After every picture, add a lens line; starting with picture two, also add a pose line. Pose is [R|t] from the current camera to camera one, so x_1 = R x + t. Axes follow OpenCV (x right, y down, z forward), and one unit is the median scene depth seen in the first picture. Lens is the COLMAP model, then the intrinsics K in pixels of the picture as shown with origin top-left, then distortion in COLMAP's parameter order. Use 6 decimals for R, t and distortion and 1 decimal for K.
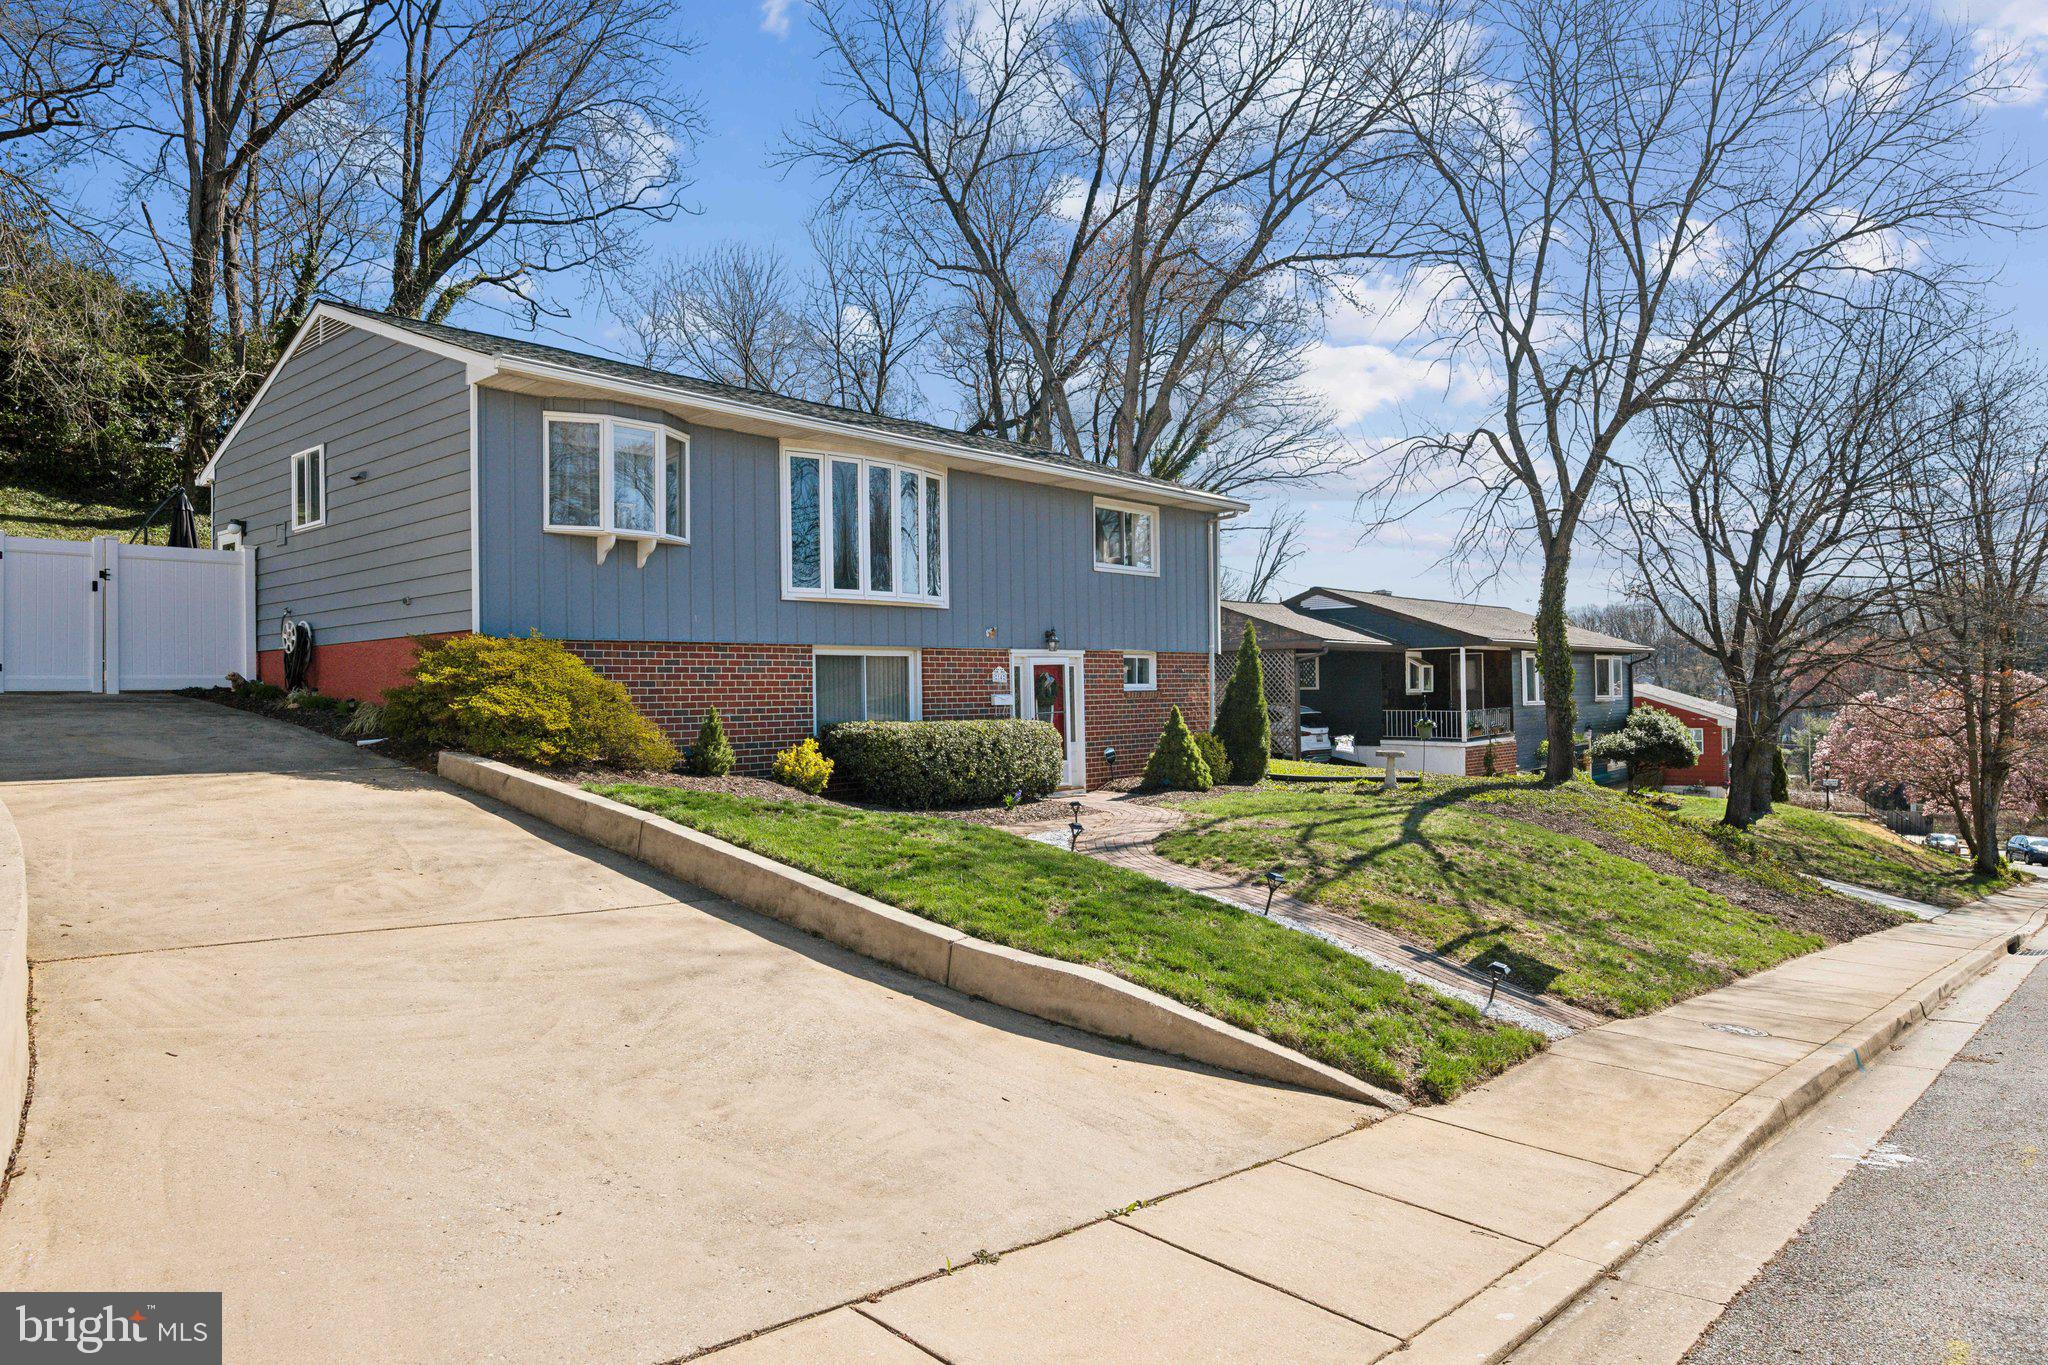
lens RADIAL K [[1251.5, 0, 1024.0], [0, 1251.5, 682.5], [0, 0, 1]] dist [-0.000559, -0.000034]
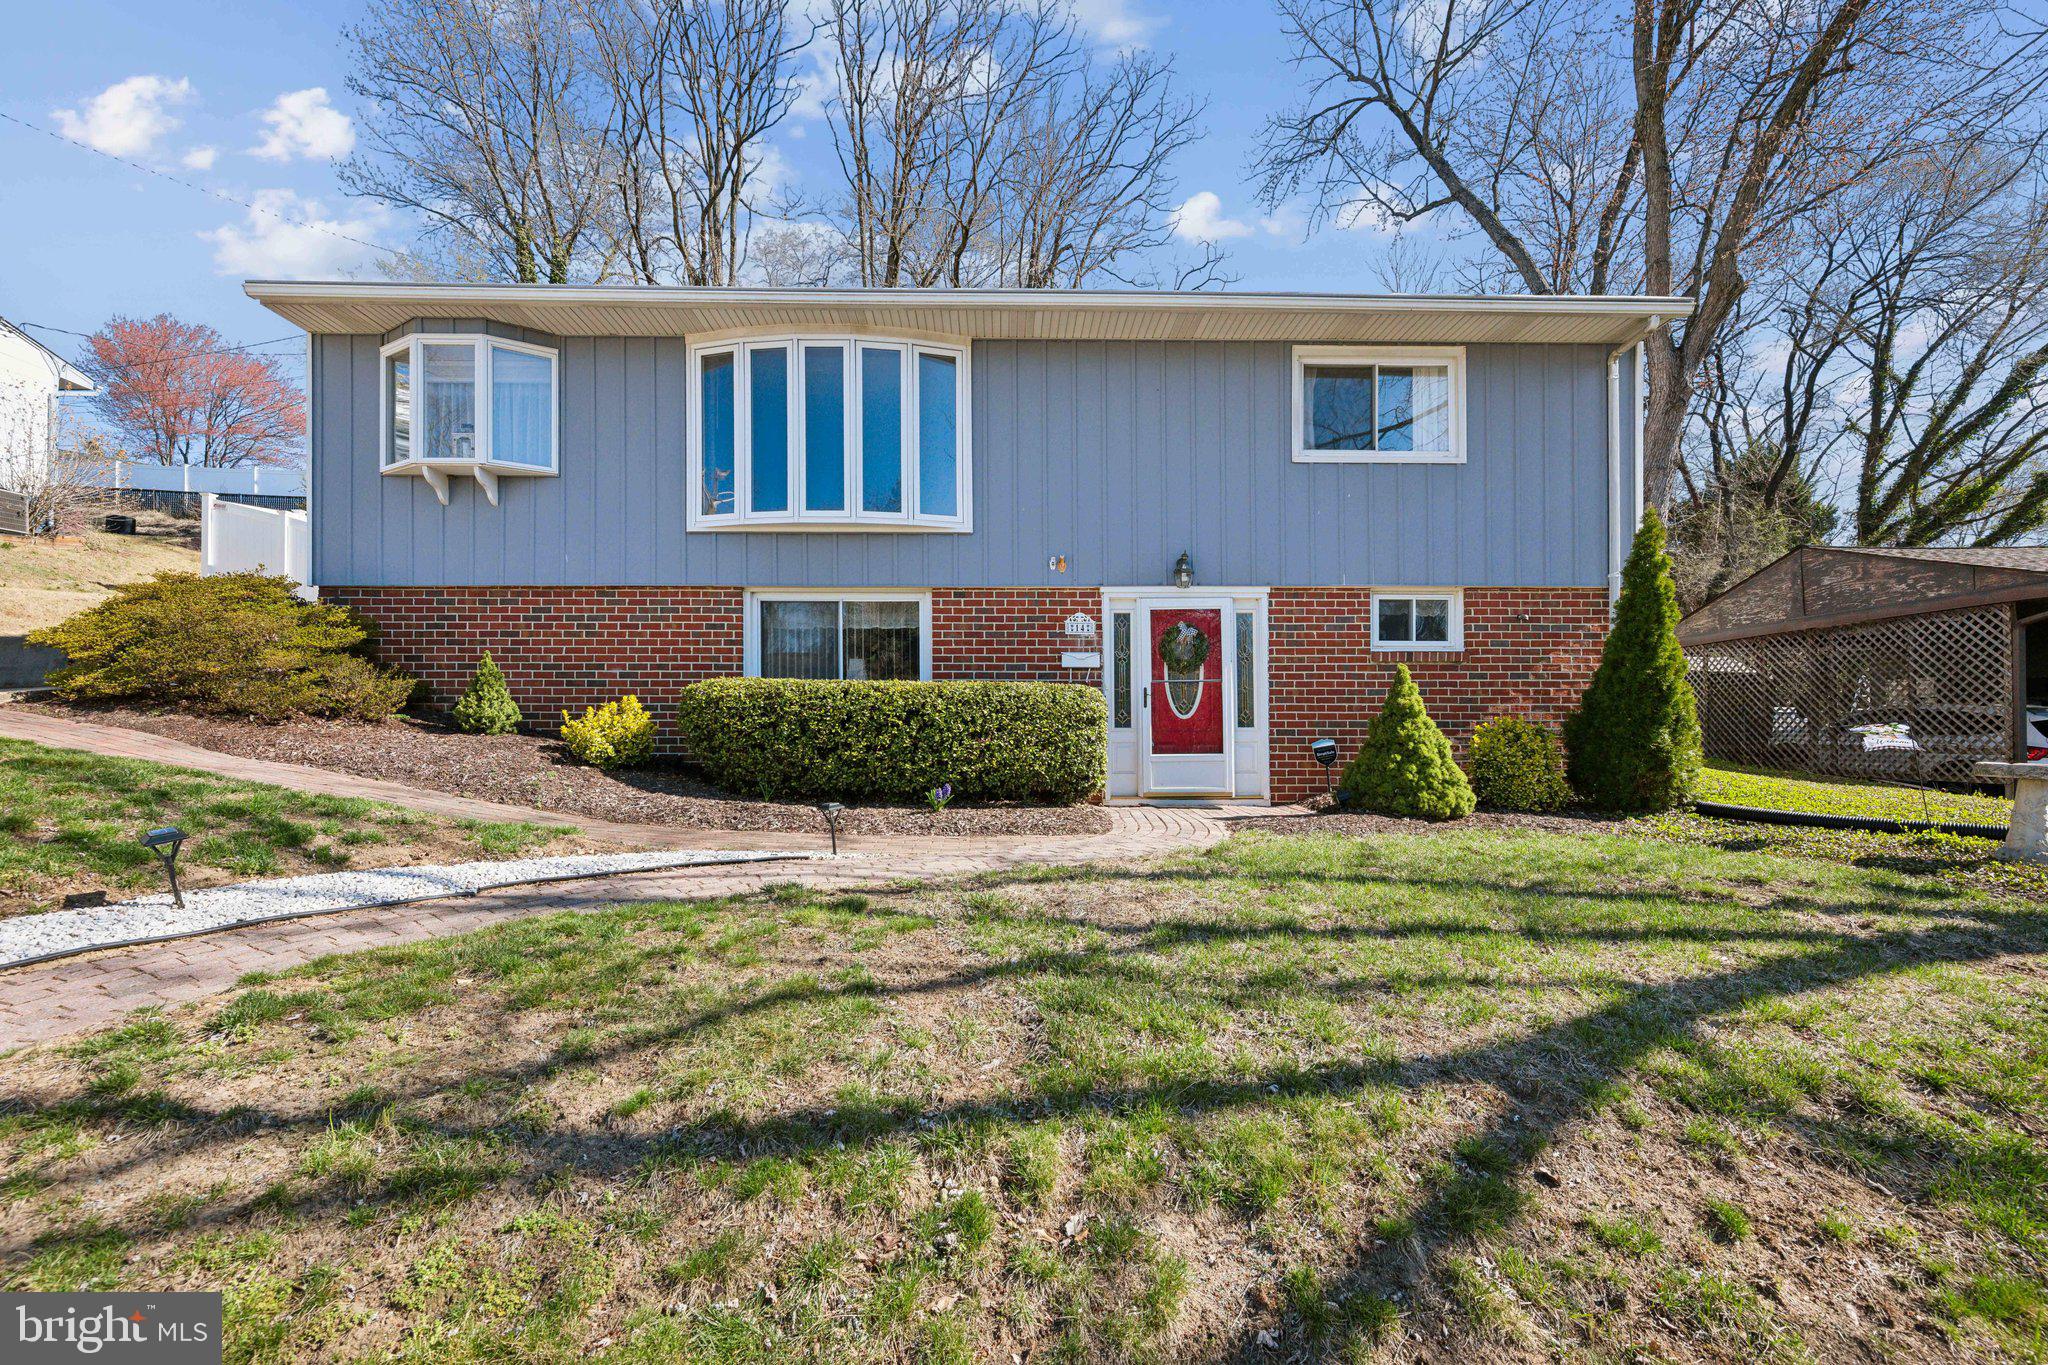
lens RADIAL K [[803.6, 0, 1023.5], [0, 803.6, 738.9], [0, 0, 1]] dist [-0.000320, 0.000167]
pose [[0.678588, 0.018117, -0.734295, 0.289615], [-0.003806, 0.999769, 0.021150, 0.048282], [0.734509, -0.011558, 0.678501, 0.669616]]
